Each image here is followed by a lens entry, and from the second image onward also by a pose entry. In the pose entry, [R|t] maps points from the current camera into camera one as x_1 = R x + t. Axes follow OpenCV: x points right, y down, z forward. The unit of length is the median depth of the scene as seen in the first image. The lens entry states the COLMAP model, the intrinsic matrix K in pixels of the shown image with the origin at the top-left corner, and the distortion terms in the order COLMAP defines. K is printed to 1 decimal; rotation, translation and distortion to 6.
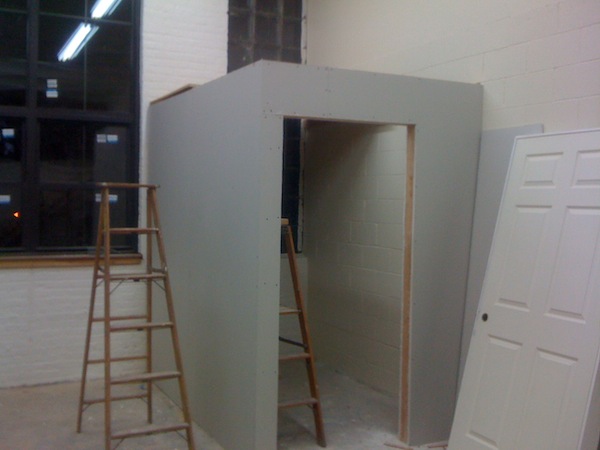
lens RADIAL K [[632.1, 0, 300.0], [0, 632.1, 225.0], [0, 0, 1]] dist [0.122180, -0.427822]
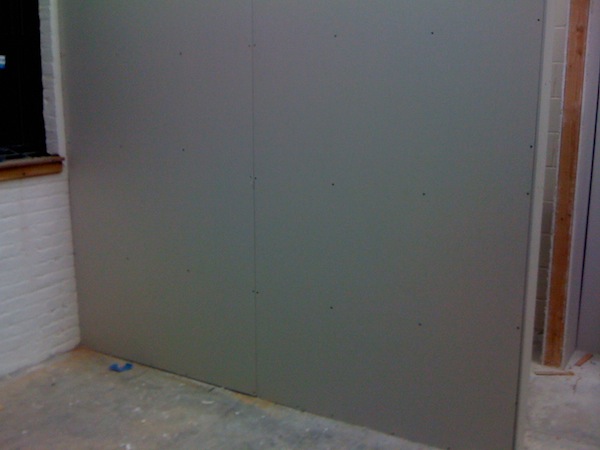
lens RADIAL K [[632.1, 0, 300.0], [0, 632.1, 225.0], [0, 0, 1]] dist [0.122180, -0.427822]
pose [[0.854490, -0.110130, 0.507660, -0.379488], [0.022991, 0.984329, 0.174838, 0.010374], [-0.518960, -0.137726, 0.843631, 0.380756]]
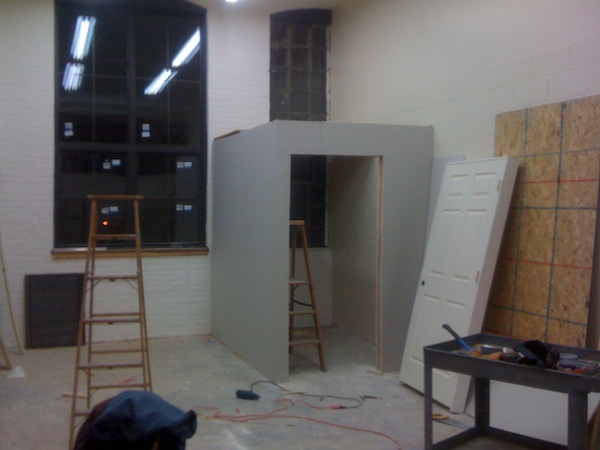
lens RADIAL K [[632.1, 0, 300.0], [0, 632.1, 225.0], [0, 0, 1]] dist [0.122180, -0.427822]
pose [[0.992521, -0.008636, -0.121768, 0.121452], [0.007356, 0.999913, -0.010955, 0.013463], [0.121852, 0.009978, 0.992498, -0.359814]]
